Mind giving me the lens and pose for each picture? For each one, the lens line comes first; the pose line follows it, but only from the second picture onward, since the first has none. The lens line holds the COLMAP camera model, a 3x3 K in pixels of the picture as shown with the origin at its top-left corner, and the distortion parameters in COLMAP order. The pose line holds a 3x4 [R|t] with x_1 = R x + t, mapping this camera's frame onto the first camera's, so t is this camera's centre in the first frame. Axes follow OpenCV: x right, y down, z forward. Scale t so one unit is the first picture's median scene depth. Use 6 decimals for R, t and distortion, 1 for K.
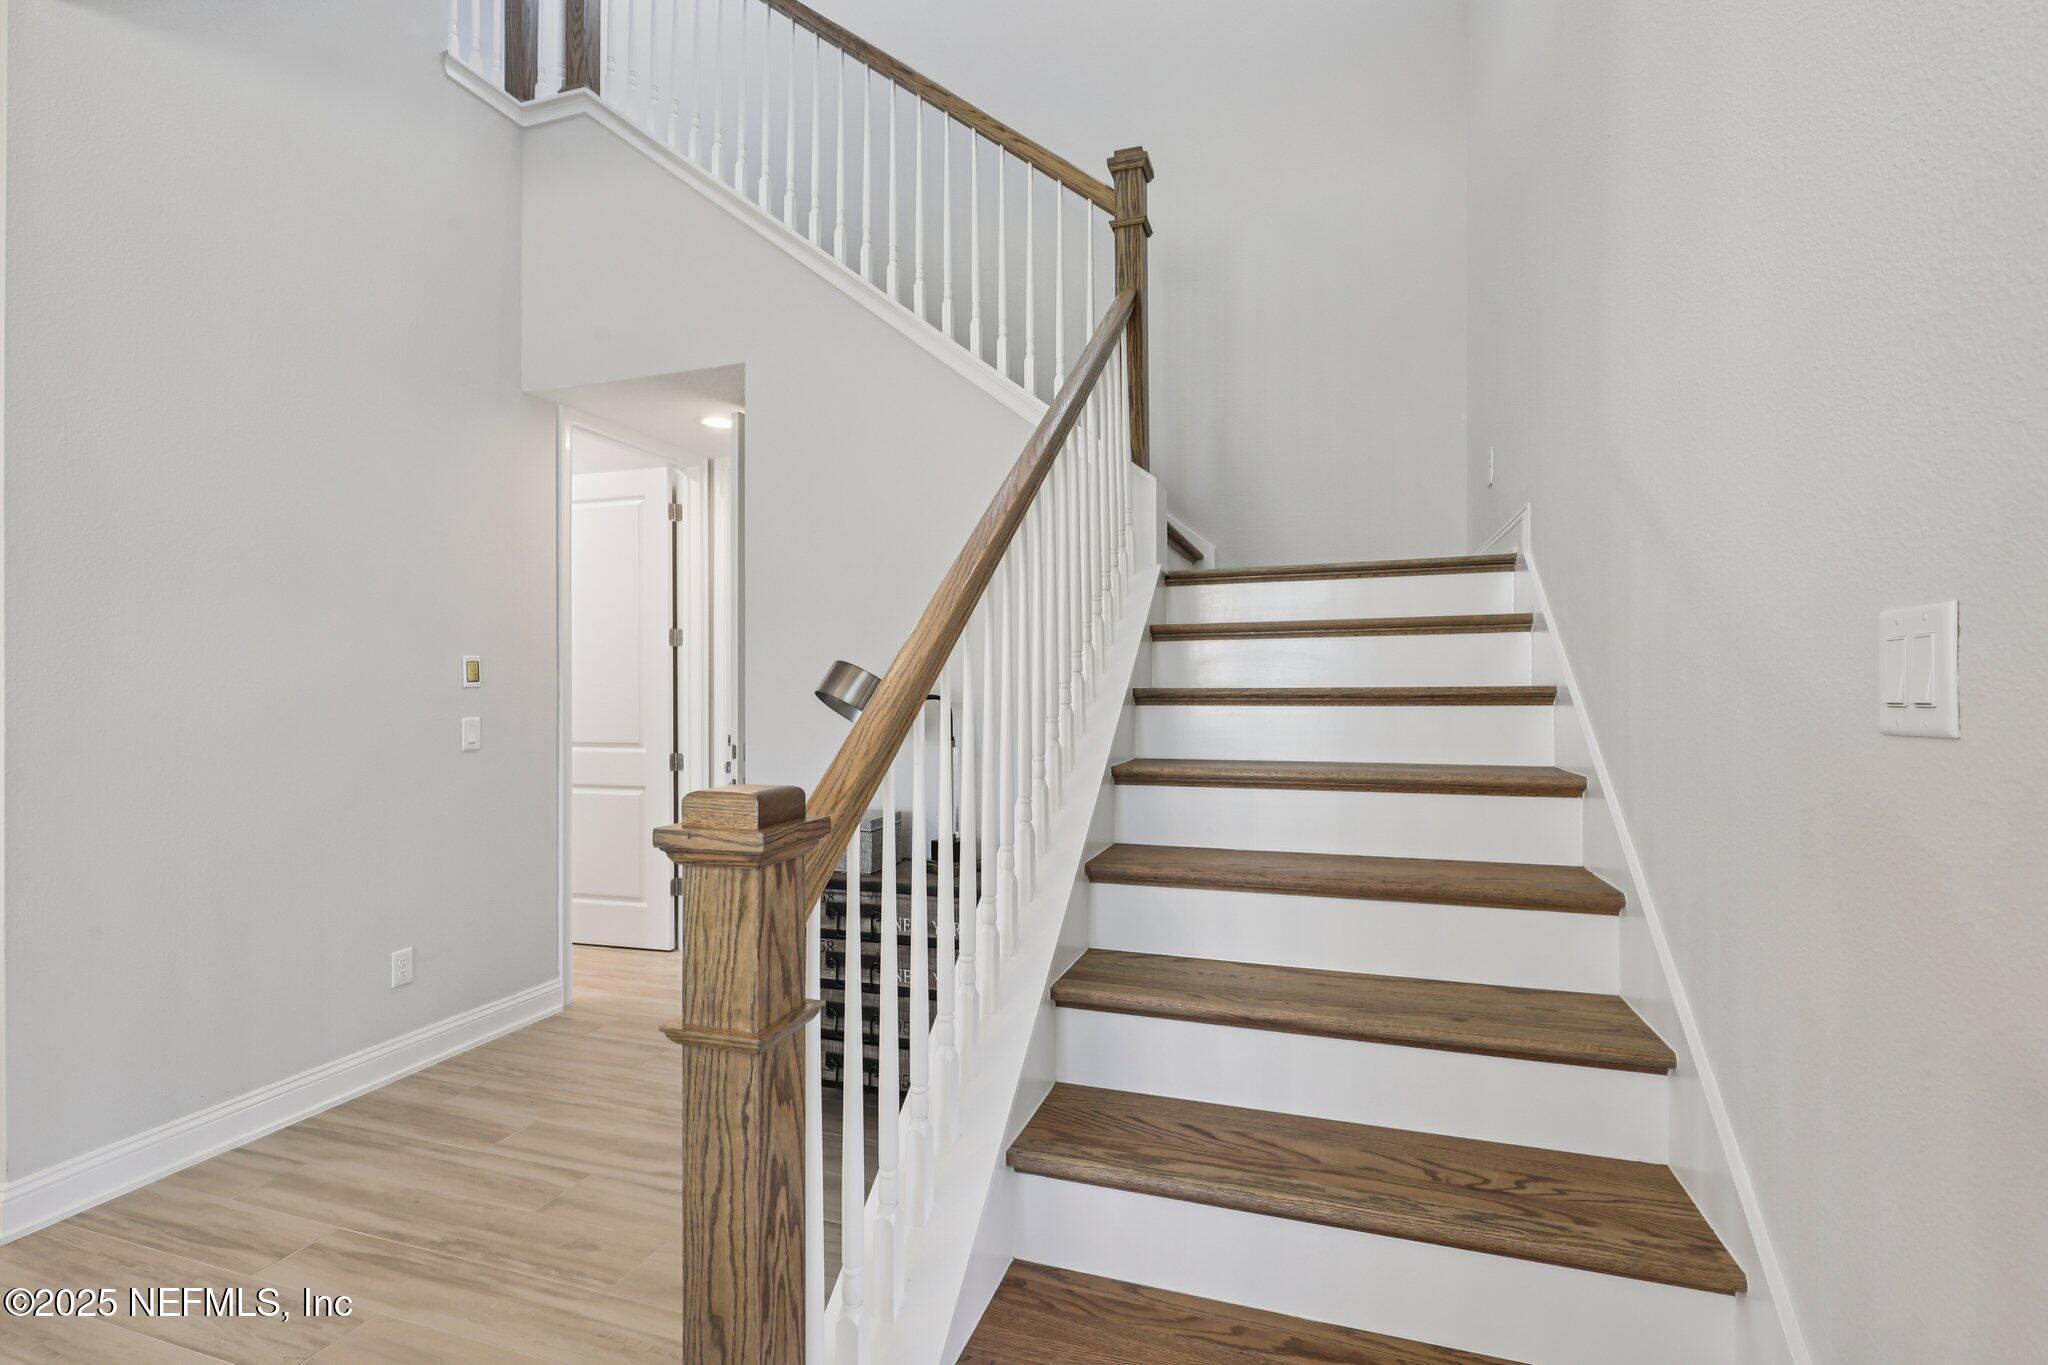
lens RADIAL K [[933.9, 0, 1024.9], [0, 933.9, 687.5], [0, 0, 1]] dist [-0.003932, -0.000559]
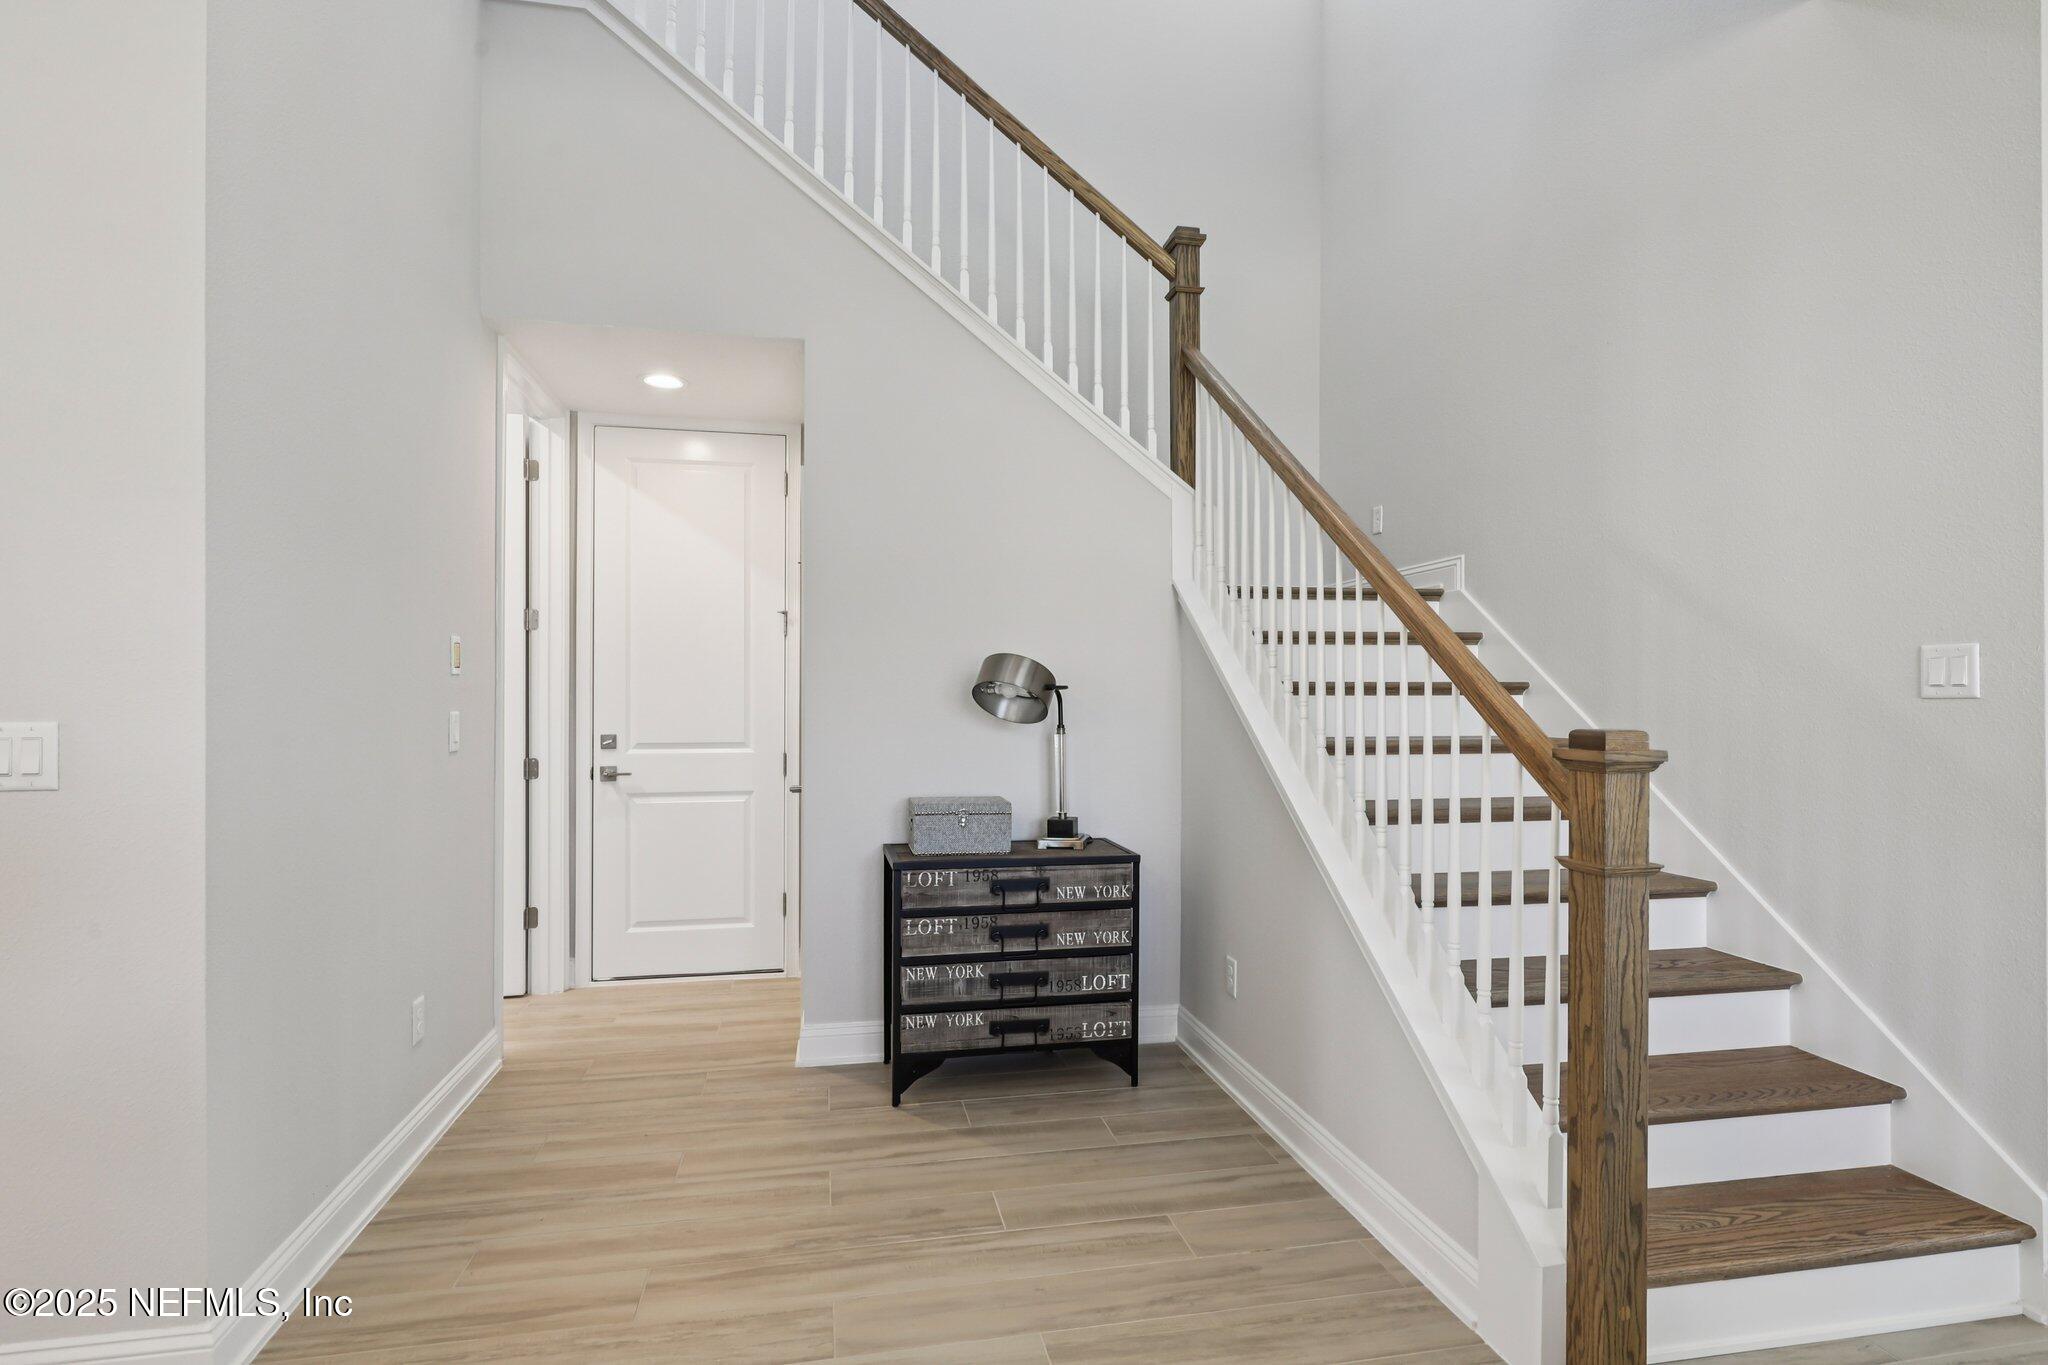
lens RADIAL K [[1042.0, 0, 1021.7], [0, 1042.0, 684.0], [0, 0, 1]] dist [-0.000569, -0.000589]
pose [[0.871944, 0.008316, 0.489535, -0.731979], [-0.005379, 0.999958, -0.007405, 0.014185], [-0.489576, 0.003824, 0.871952, -0.050700]]
